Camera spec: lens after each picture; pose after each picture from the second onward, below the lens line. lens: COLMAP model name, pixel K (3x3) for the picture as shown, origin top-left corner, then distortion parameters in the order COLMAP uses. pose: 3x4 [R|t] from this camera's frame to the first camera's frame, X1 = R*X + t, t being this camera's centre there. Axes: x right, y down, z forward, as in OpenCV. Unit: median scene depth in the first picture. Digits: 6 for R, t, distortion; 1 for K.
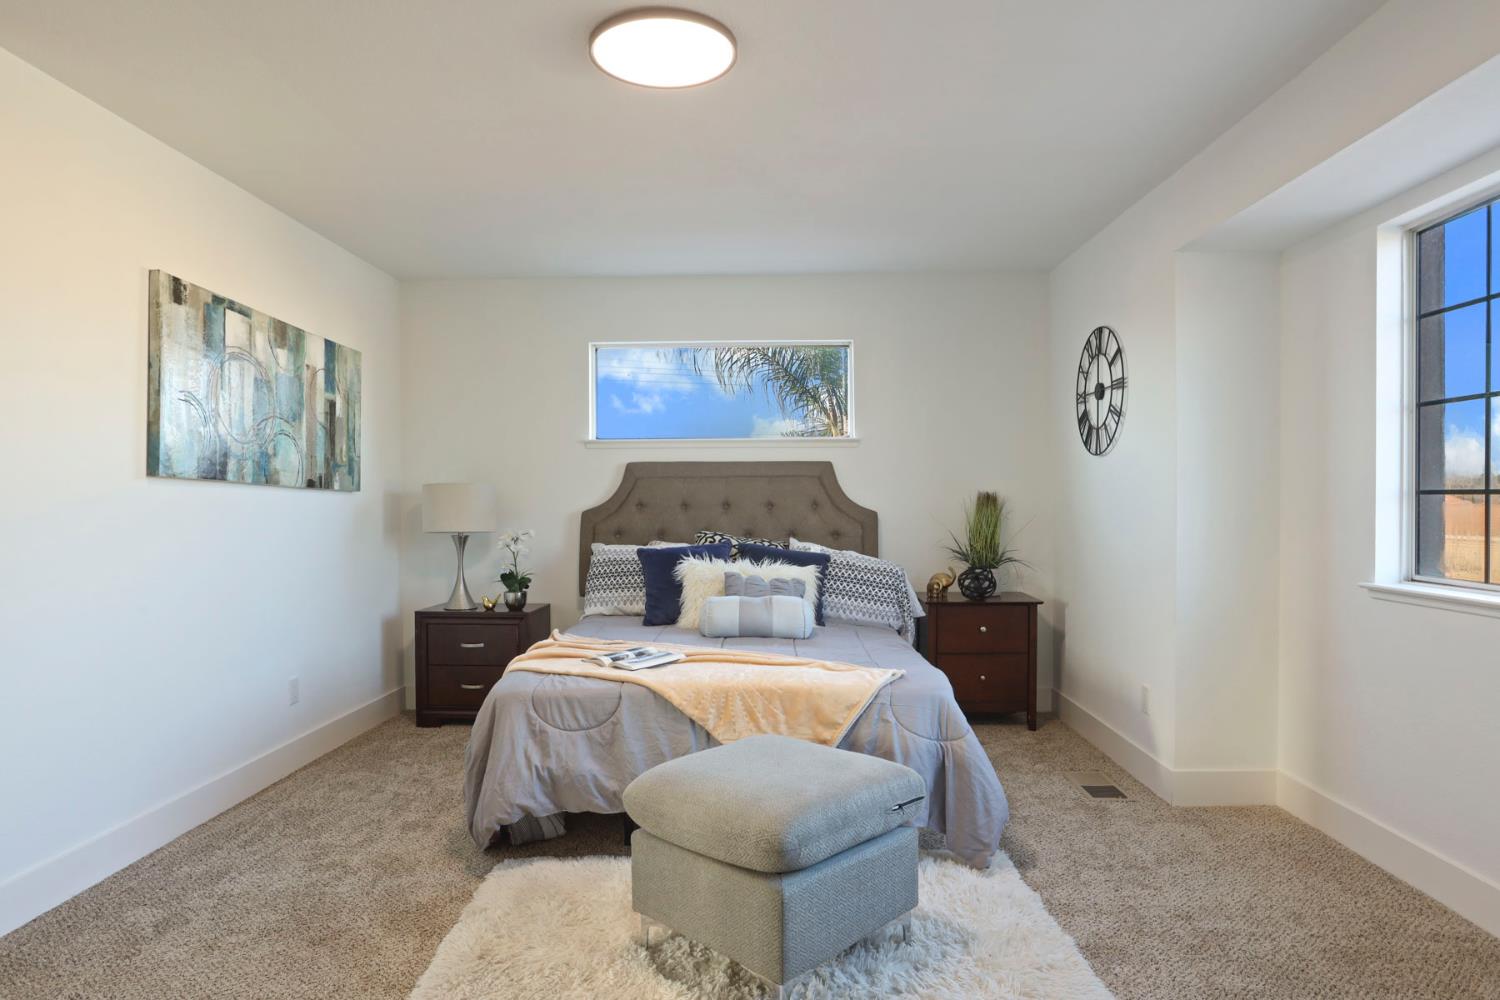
lens RADIAL K [[911.9, 0, 755.9], [0, 911.9, 503.6], [0, 0, 1]] dist [-0.030514, 0.011997]
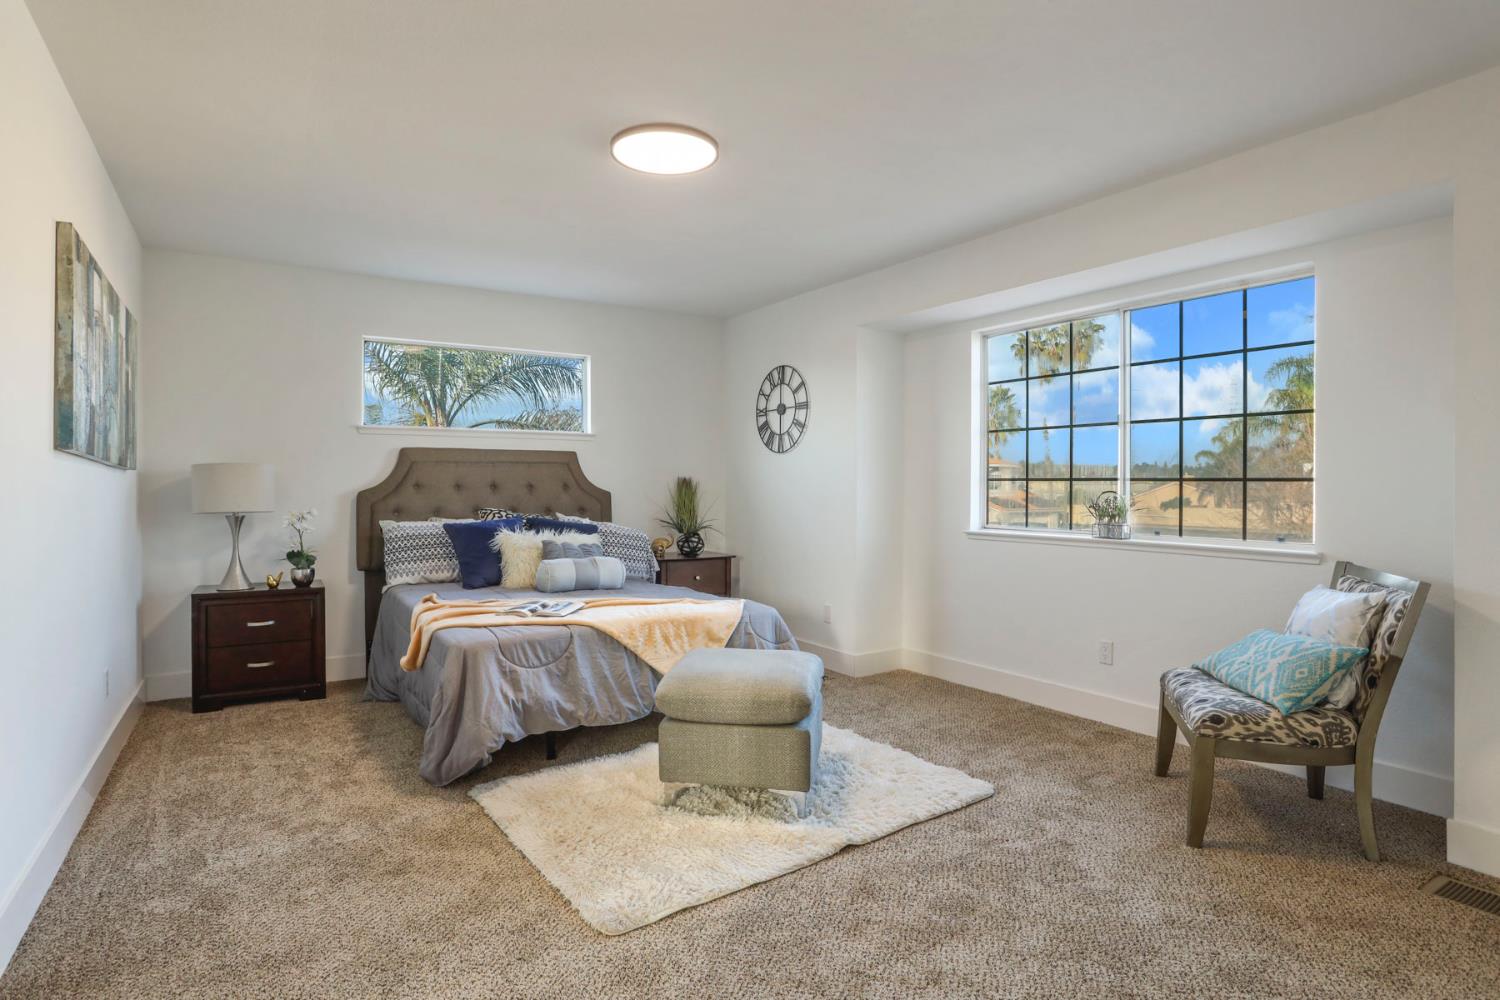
lens RADIAL K [[793.2, 0, 747.9], [0, 793.2, 489.8], [0, 0, 1]] dist [-0.027112, 0.003295]
pose [[0.823412, 0.001116, 0.567443, -0.413200], [-0.001328, 0.999999, -0.000039, 0.007193], [-0.567442, -0.000722, 0.823413, -0.027983]]
